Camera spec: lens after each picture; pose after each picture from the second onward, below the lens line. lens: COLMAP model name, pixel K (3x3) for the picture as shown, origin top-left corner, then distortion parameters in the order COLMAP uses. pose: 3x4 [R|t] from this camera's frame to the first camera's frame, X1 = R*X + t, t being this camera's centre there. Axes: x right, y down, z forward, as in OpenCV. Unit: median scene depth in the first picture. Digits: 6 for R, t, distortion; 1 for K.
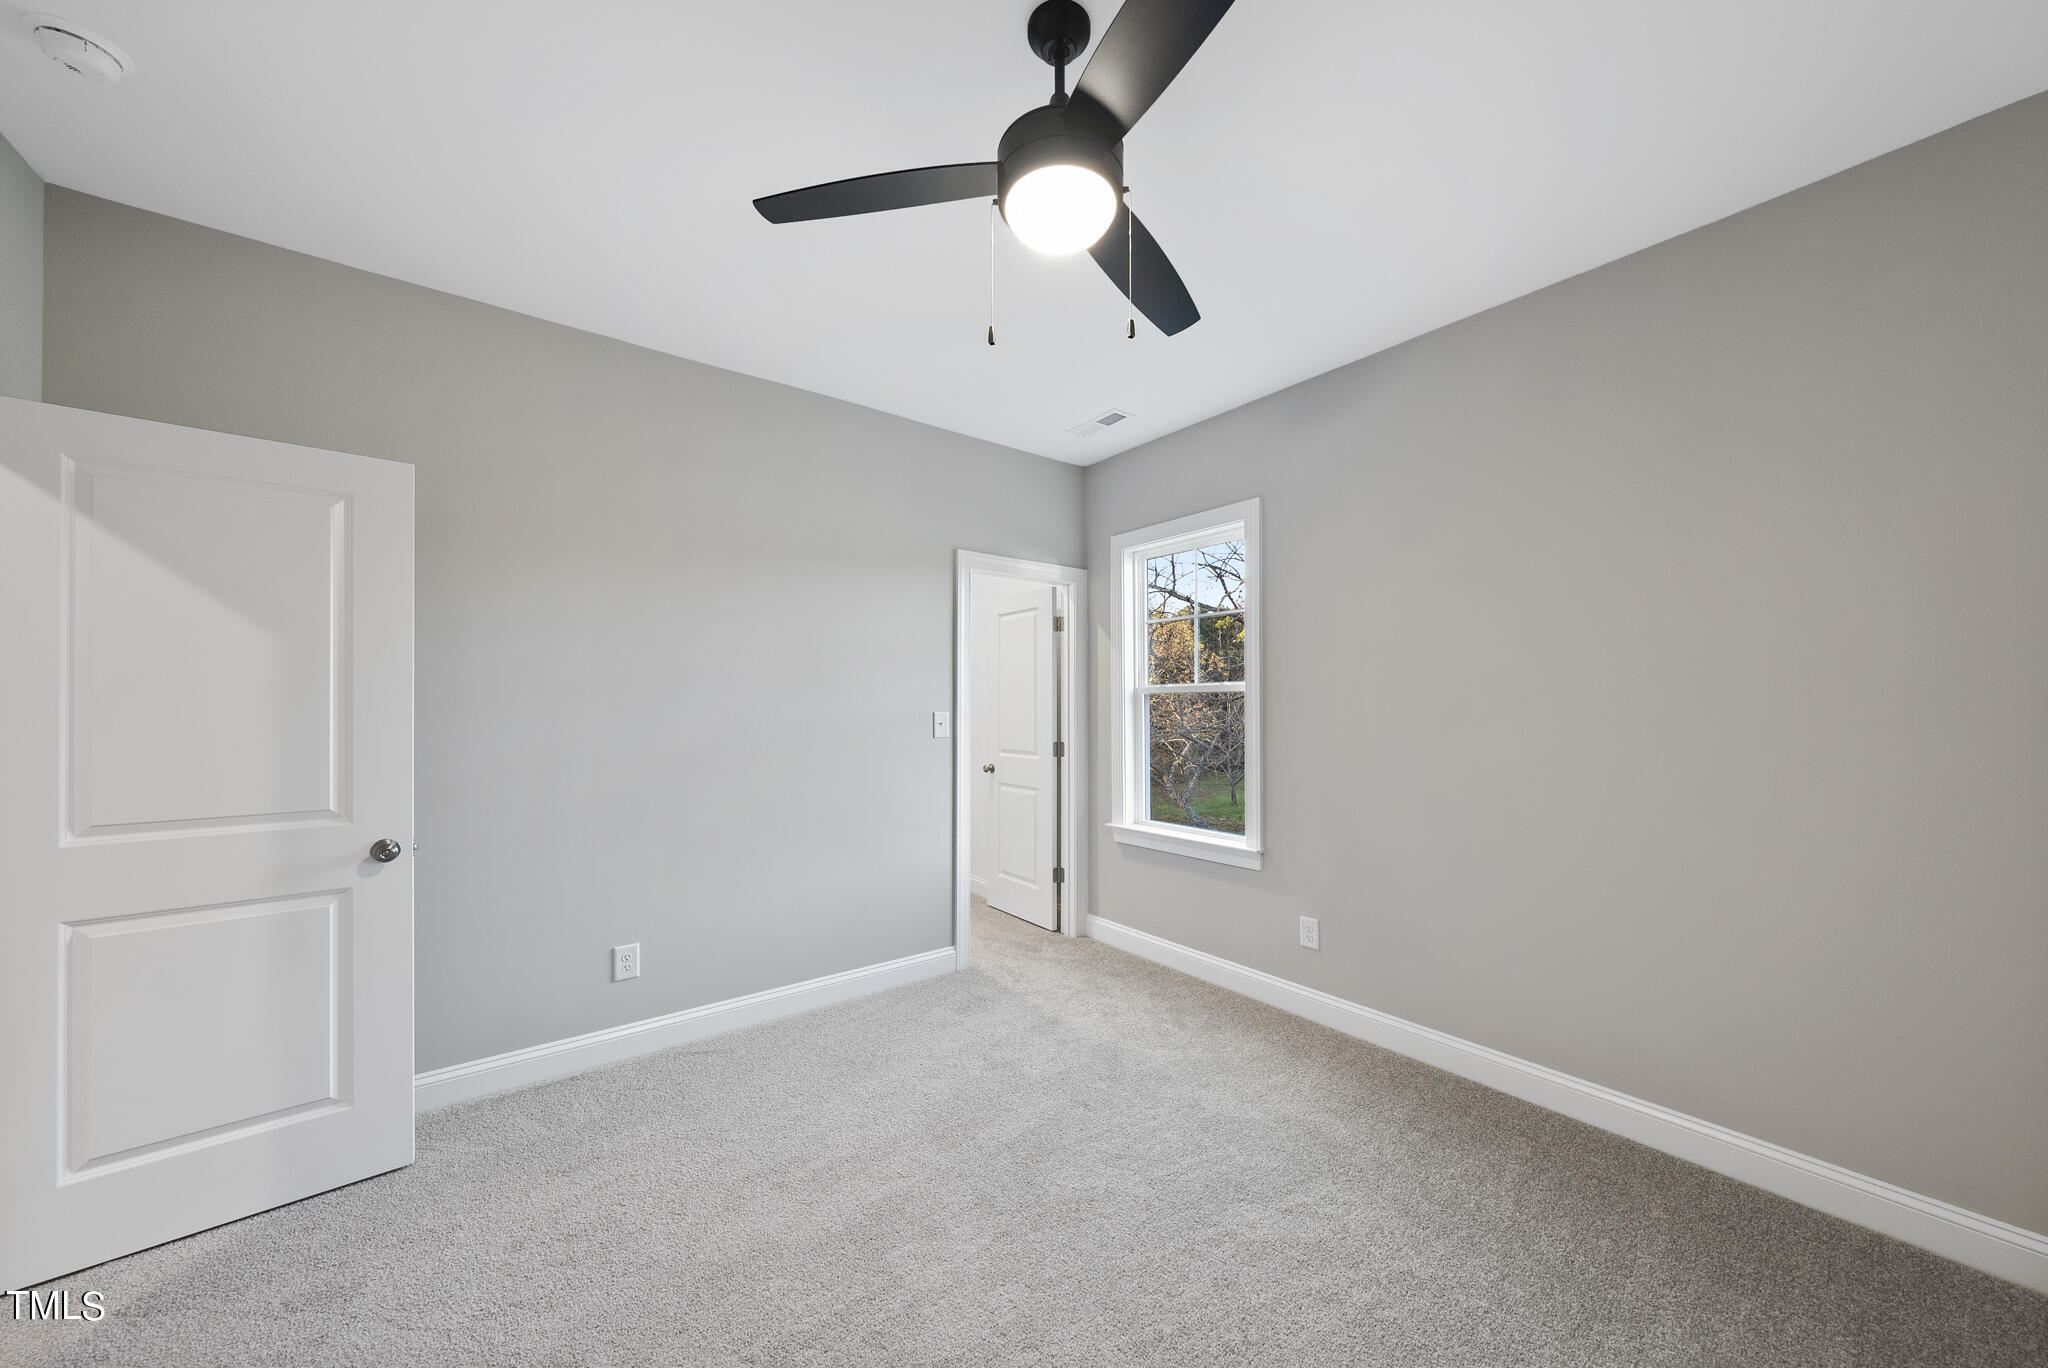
lens RADIAL K [[713.9, 0, 1036.7], [0, 713.9, 692.8], [0, 0, 1]] dist [0.000315, 0.000036]
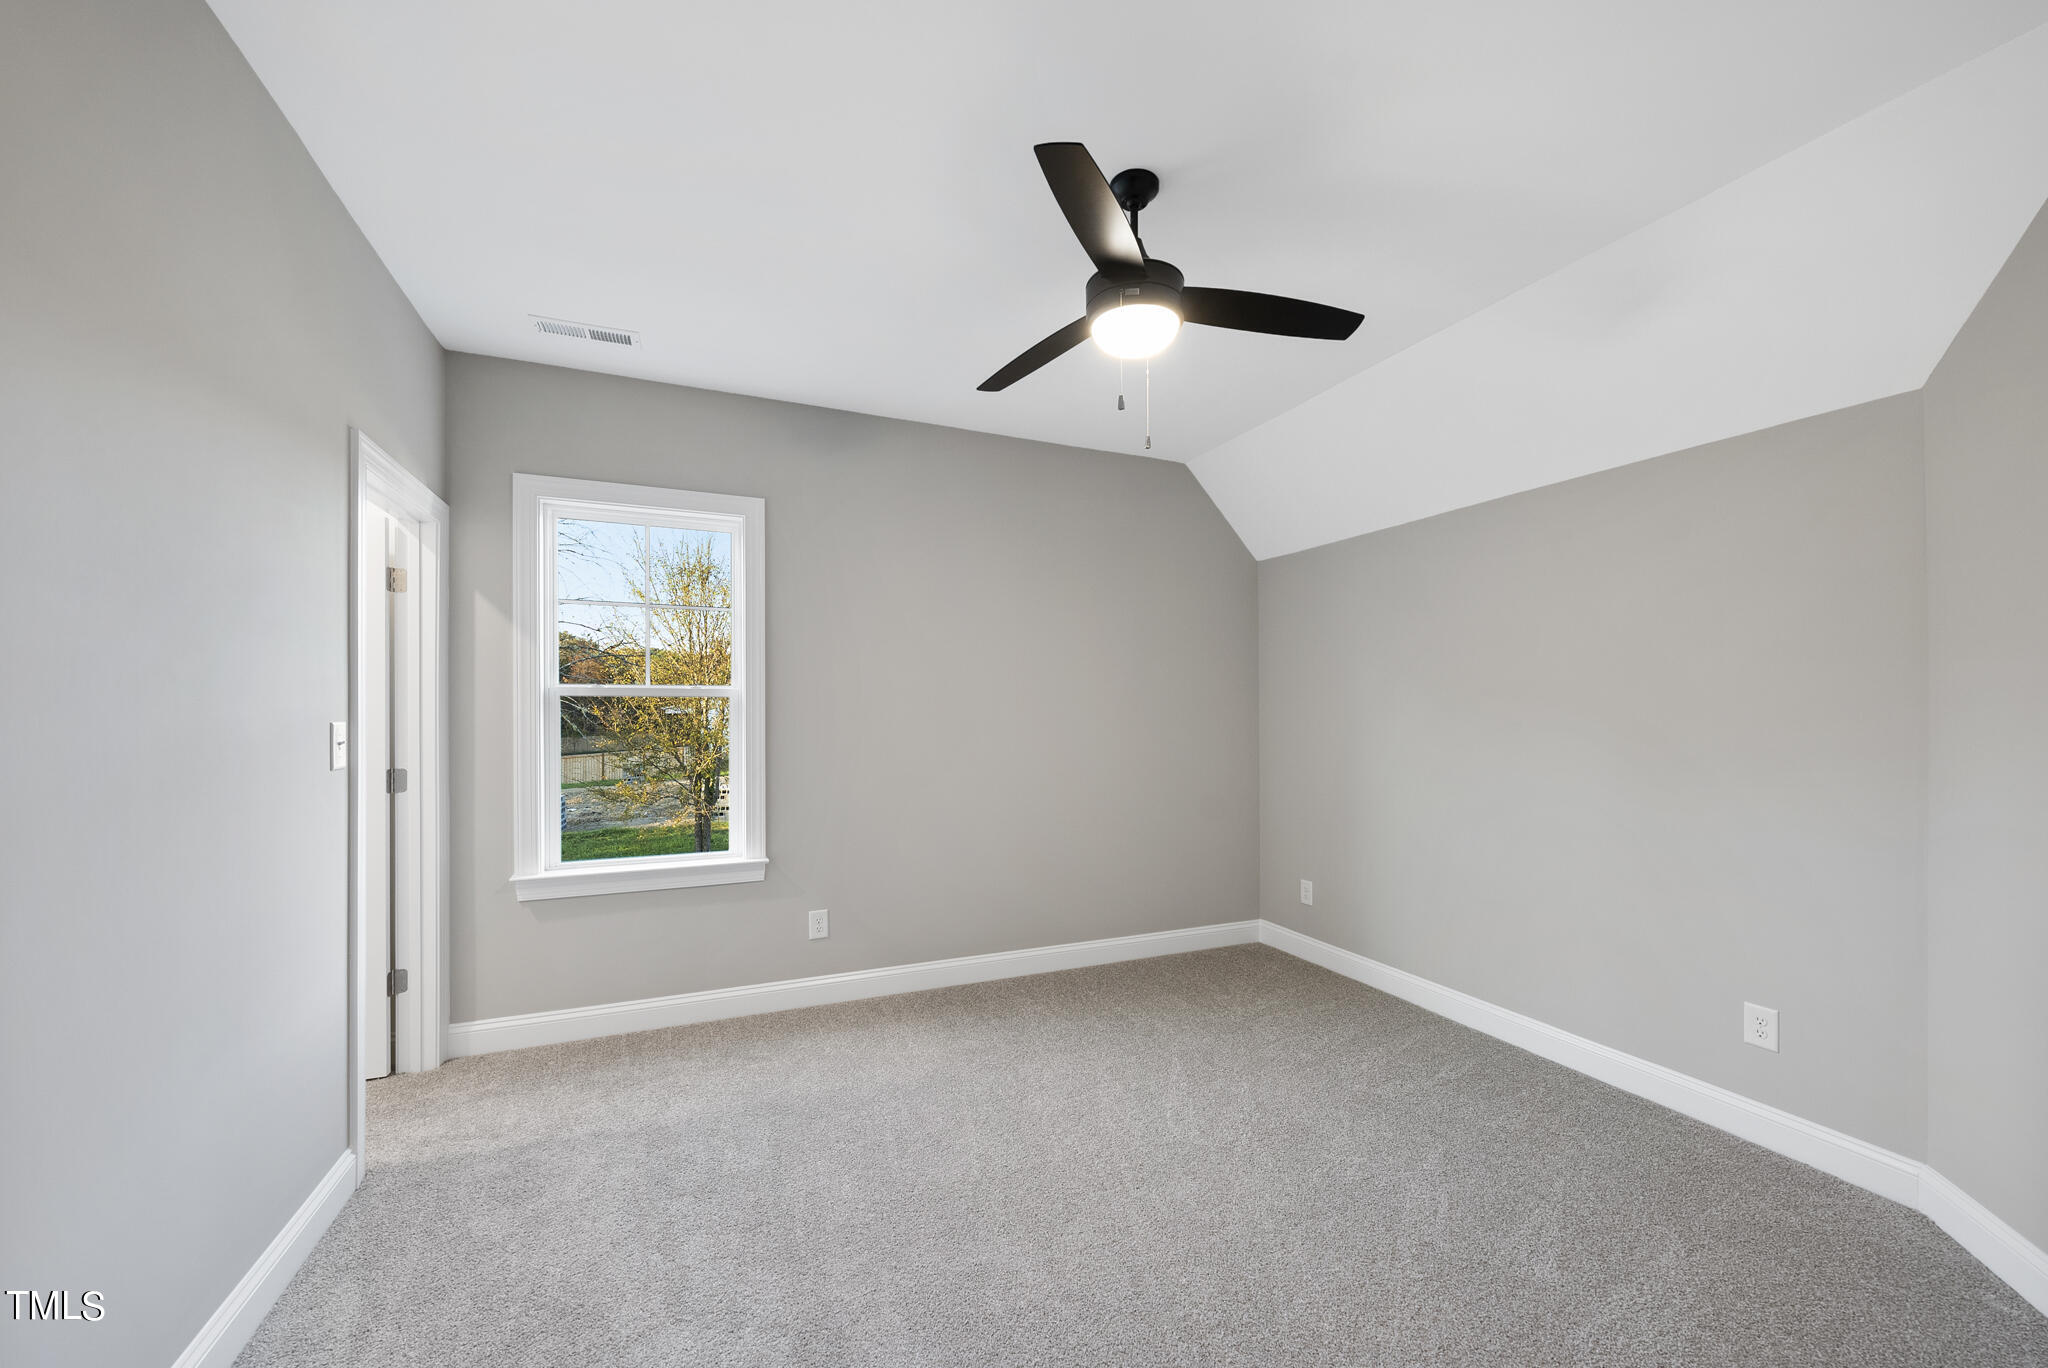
lens RADIAL K [[767.5, 0, 1026.3], [0, 767.5, 698.9], [0, 0, 1]] dist [-0.001619, -0.000024]
pose [[0.255245, 0.020399, 0.966661, -0.528938], [-0.020322, 0.999670, -0.015730, 0.007891], [-0.966663, -0.015630, 0.255575, 0.331295]]
